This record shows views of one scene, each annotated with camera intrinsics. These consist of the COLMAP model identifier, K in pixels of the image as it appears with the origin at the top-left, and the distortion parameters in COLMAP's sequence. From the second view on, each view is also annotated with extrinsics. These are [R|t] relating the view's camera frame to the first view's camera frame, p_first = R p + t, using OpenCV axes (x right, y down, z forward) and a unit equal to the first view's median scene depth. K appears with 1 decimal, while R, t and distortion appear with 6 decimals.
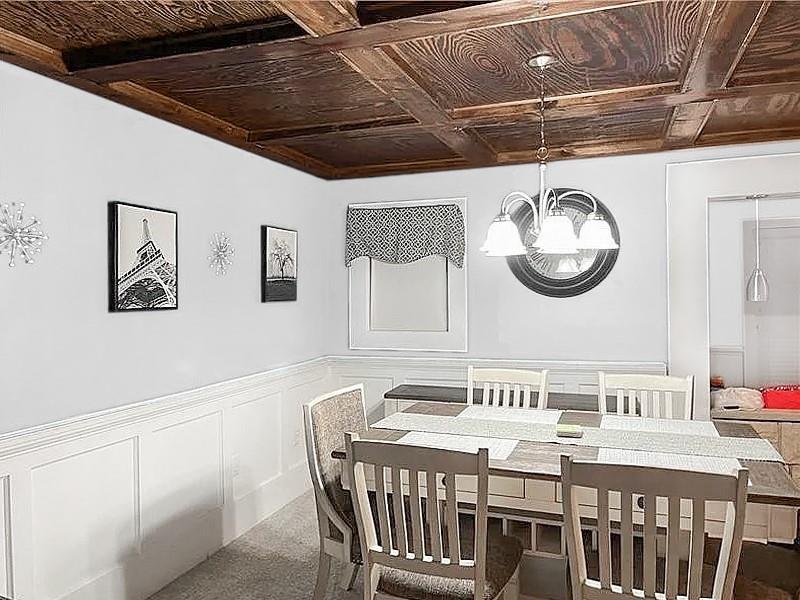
lens RADIAL K [[598.3, 0, 398.5], [0, 598.3, 299.2], [0, 0, 1]] dist [0.034010, -0.005653]
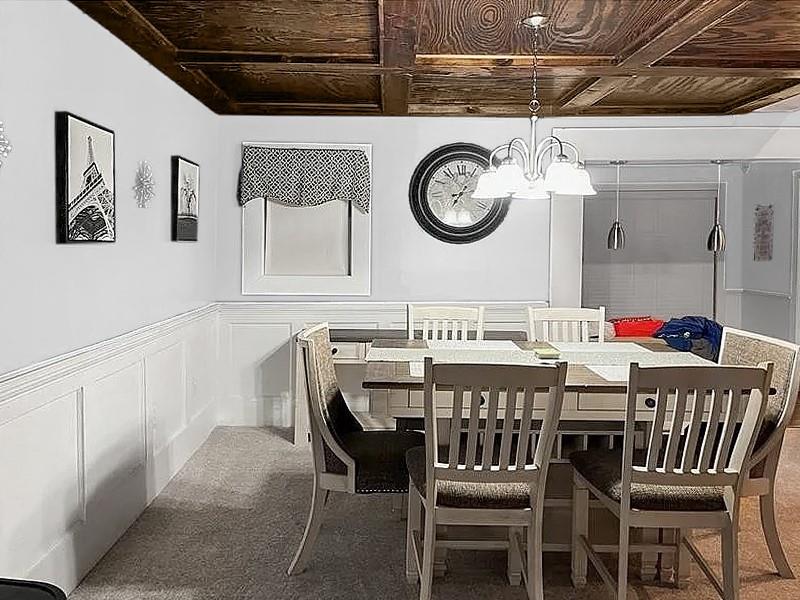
lens RADIAL K [[598.3, 0, 384.9], [0, 598.3, 275.8], [0, 0, 1]] dist [0.034010, -0.005653]
pose [[0.937439, 0.003023, 0.348137, -0.303574], [-0.015184, 0.999366, 0.032210, 0.029564], [-0.347819, -0.035481, 0.936890, 0.034360]]
